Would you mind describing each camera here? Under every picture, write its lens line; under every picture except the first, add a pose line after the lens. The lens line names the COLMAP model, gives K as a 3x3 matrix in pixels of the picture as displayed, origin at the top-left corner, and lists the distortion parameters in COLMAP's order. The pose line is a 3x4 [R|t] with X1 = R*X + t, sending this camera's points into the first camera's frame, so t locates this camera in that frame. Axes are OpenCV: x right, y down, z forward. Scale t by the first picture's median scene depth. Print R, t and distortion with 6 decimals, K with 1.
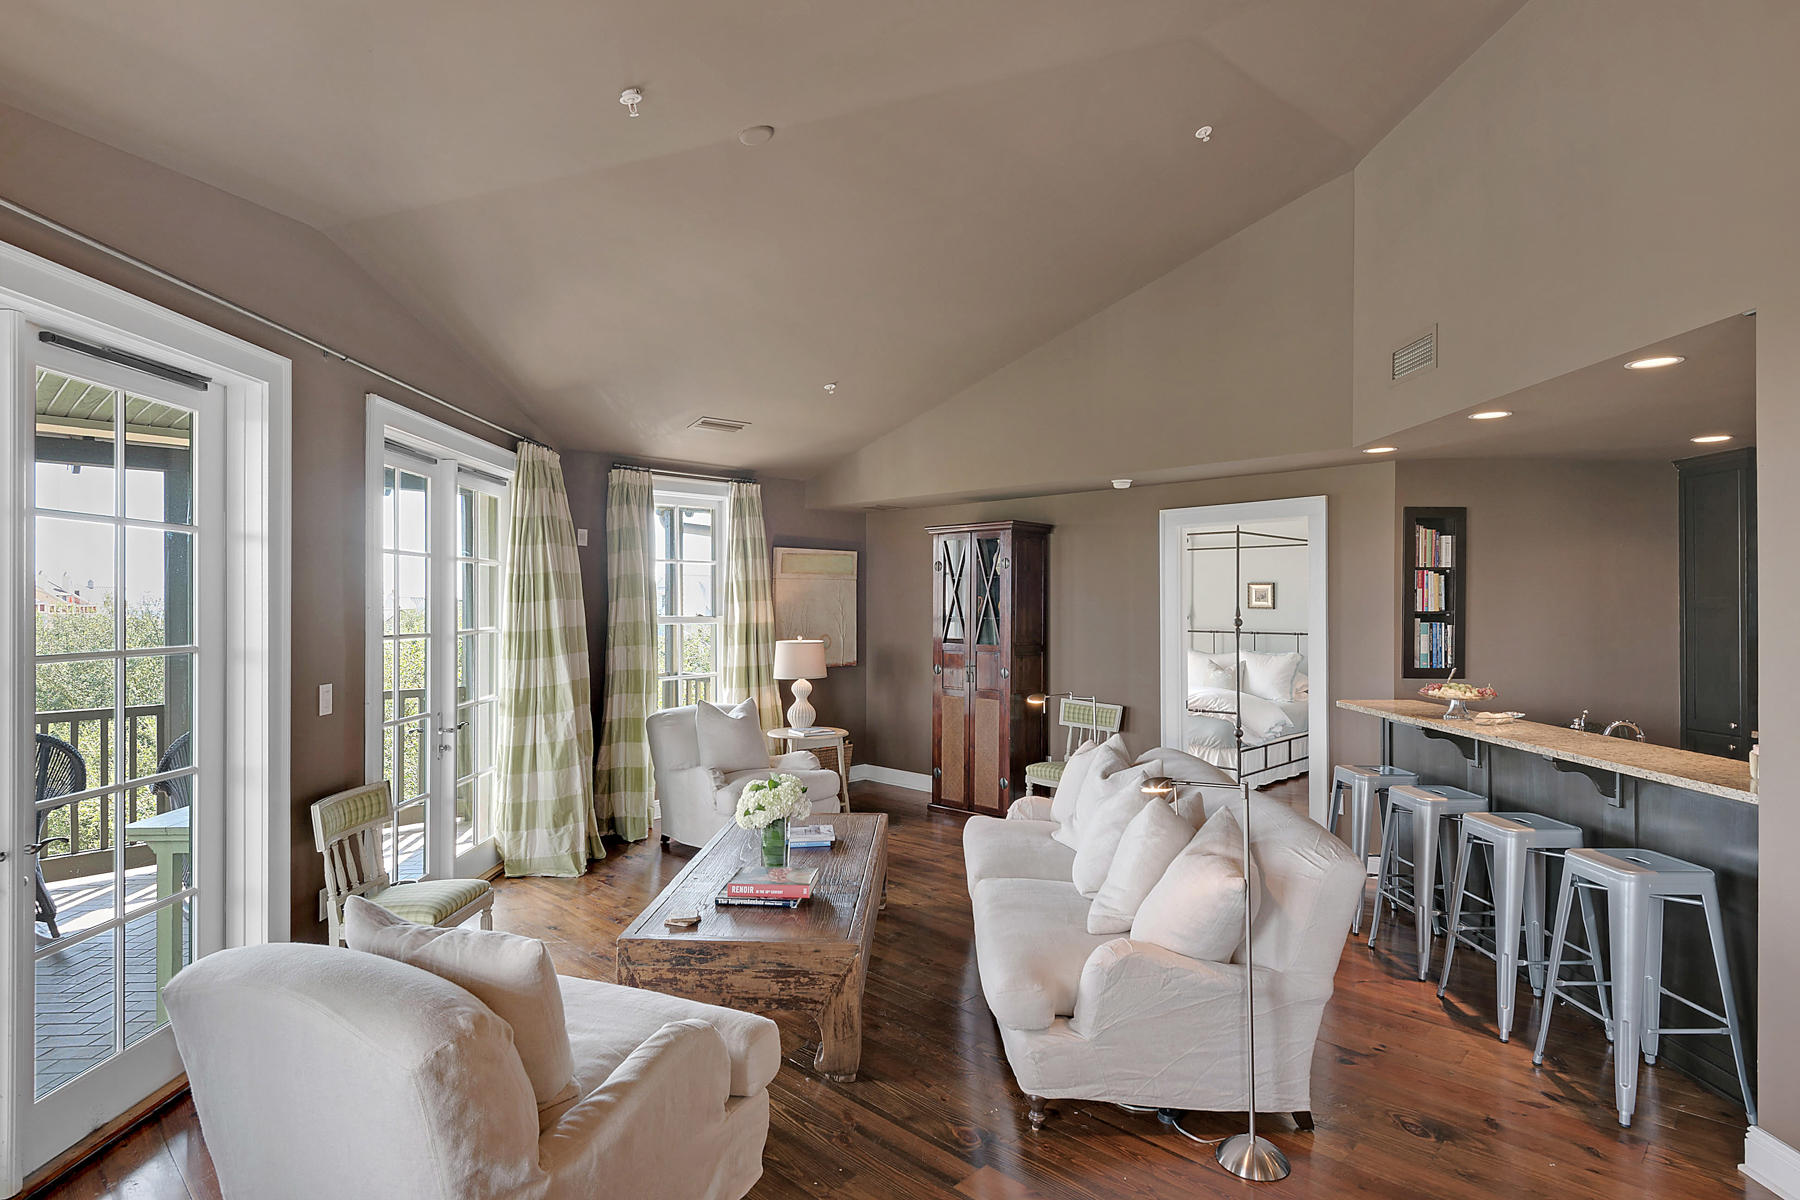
lens RADIAL K [[948.5, 0, 892.8], [0, 948.5, 597.2], [0, 0, 1]] dist [0.017869, -0.000879]
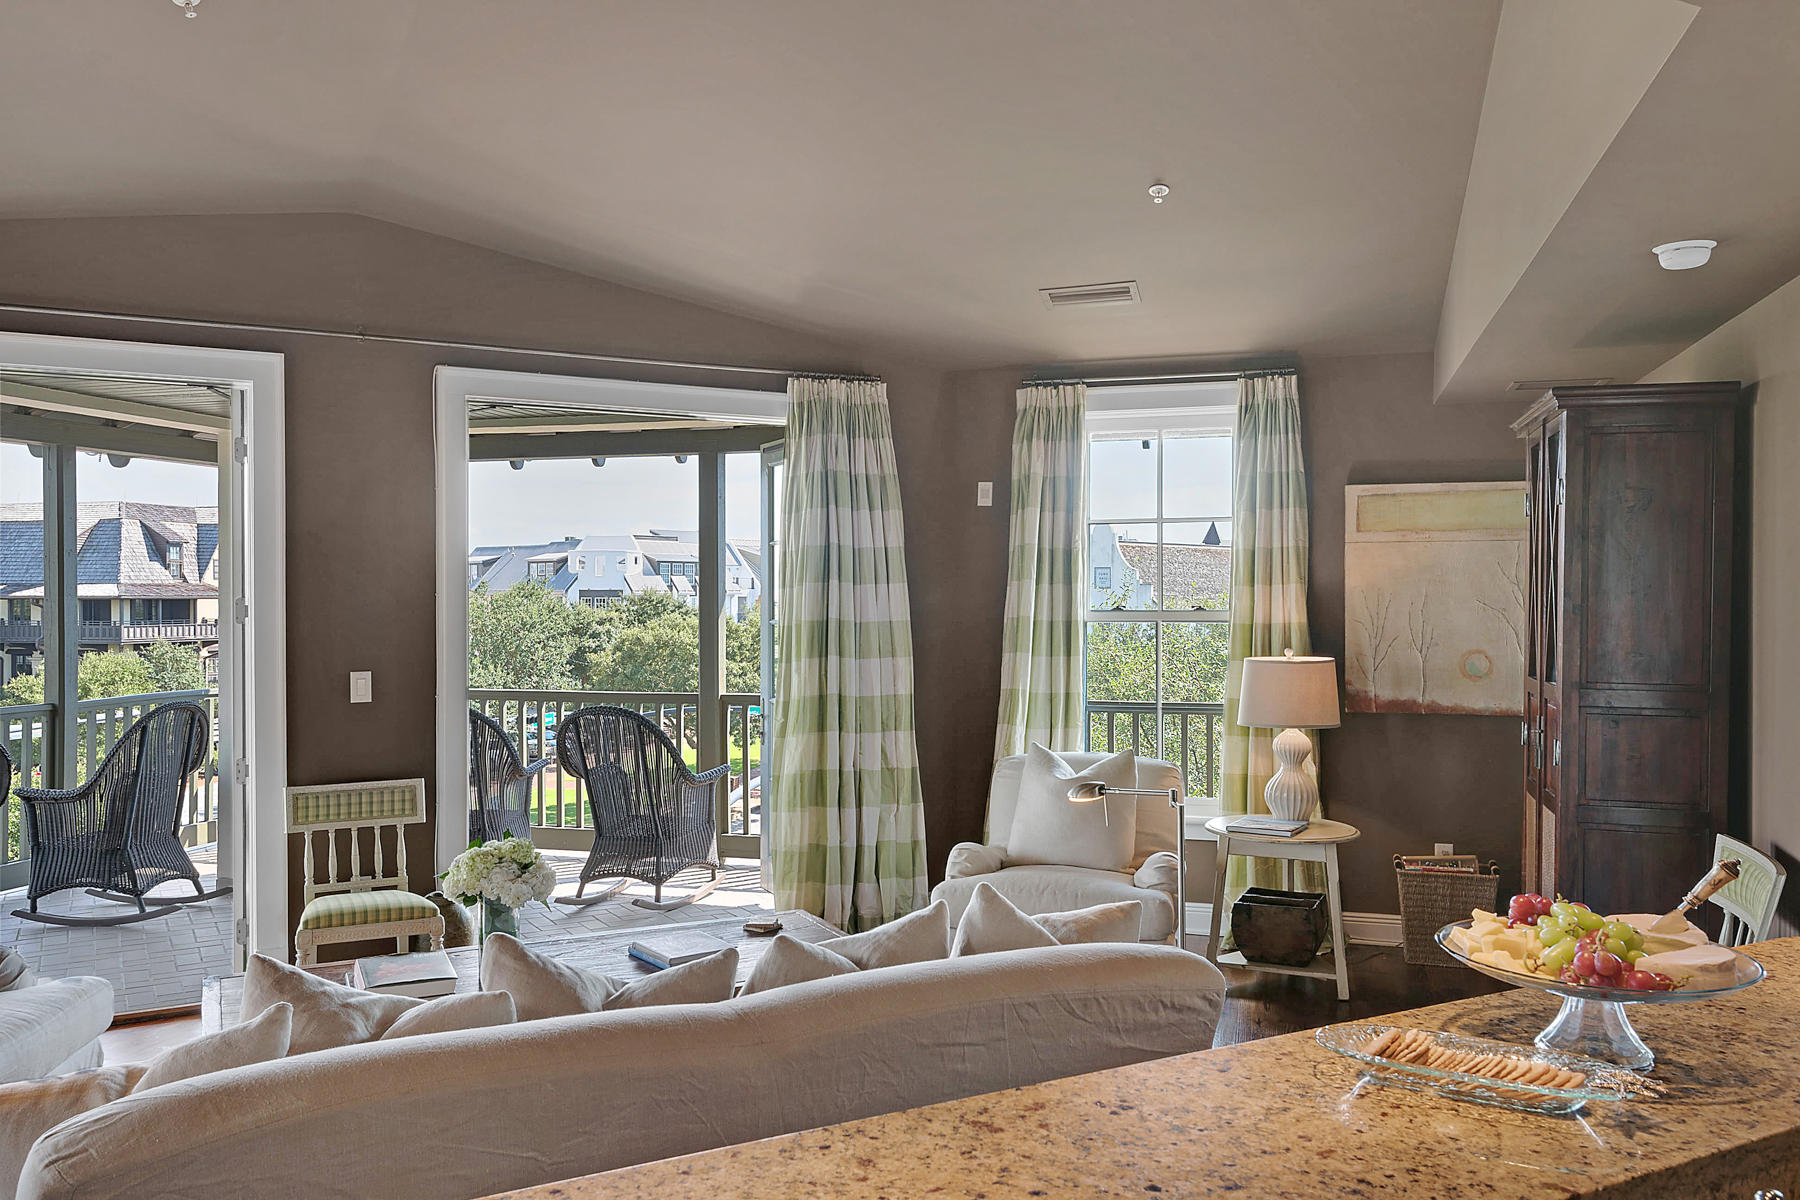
lens RADIAL K [[1428.4, 0, 900.0], [0, 1428.4, 600.0], [0, 0, 1]] dist [0.031656, -0.014041]
pose [[0.473748, 0.003957, -0.880652, 0.659182], [0.007795, 0.999932, 0.008686, 0.005701], [0.880626, -0.010980, 0.473685, 0.530818]]
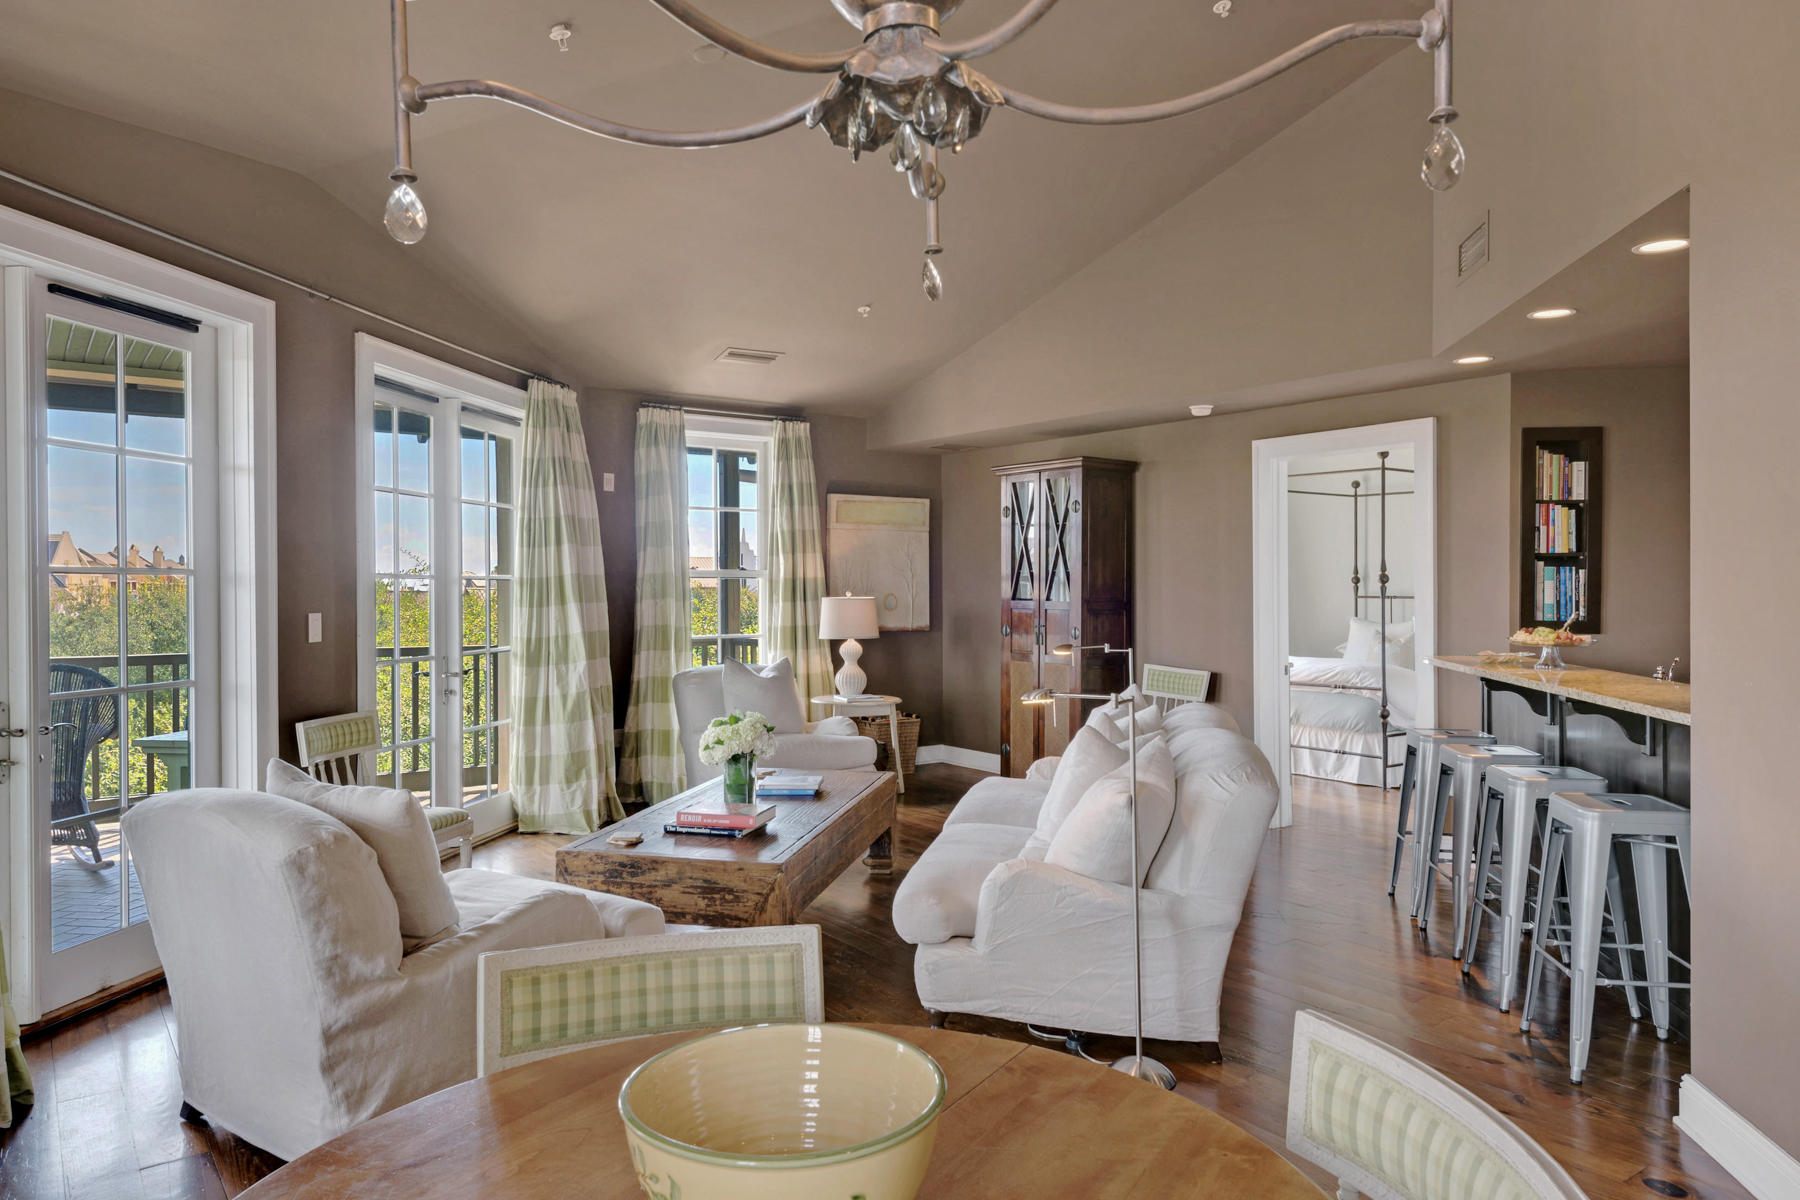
lens RADIAL K [[1194.2, 0, 898.8], [0, 1194.2, 592.7], [0, 0, 1]] dist [0.007269, 0.031162]
pose [[0.987002, 0.001088, -0.160707, 0.164678], [0.000948, 0.999920, 0.012595, 0.035743], [0.160708, -0.012583, 0.986922, -0.126462]]
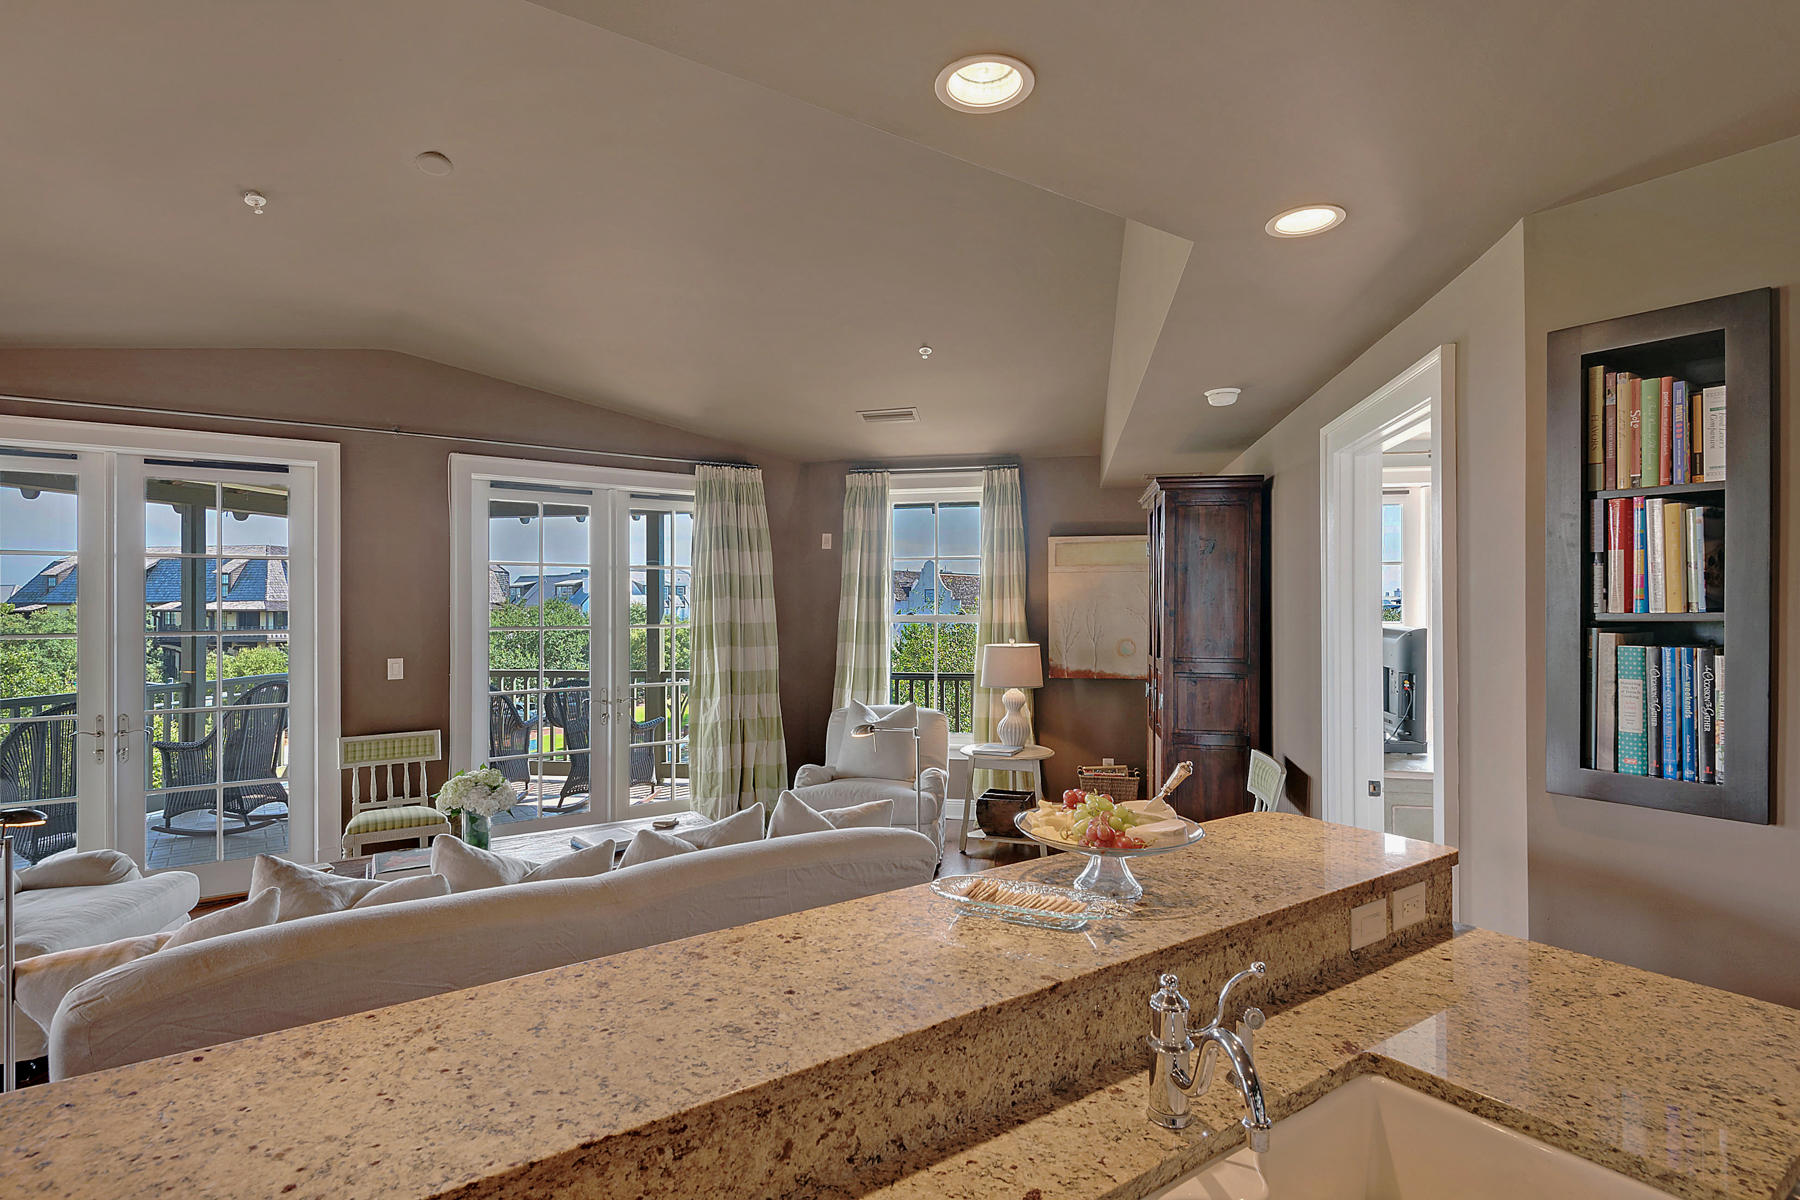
lens RADIAL K [[903.8, 0, 900.0], [0, 903.8, 600.0], [0, 0, 1]] dist [0.044817, -0.029180]
pose [[0.563701, -0.006826, -0.825950, 0.674001], [0.009855, 0.999950, -0.001539, 0.007602], [0.825920, -0.007273, 0.563741, 0.571514]]
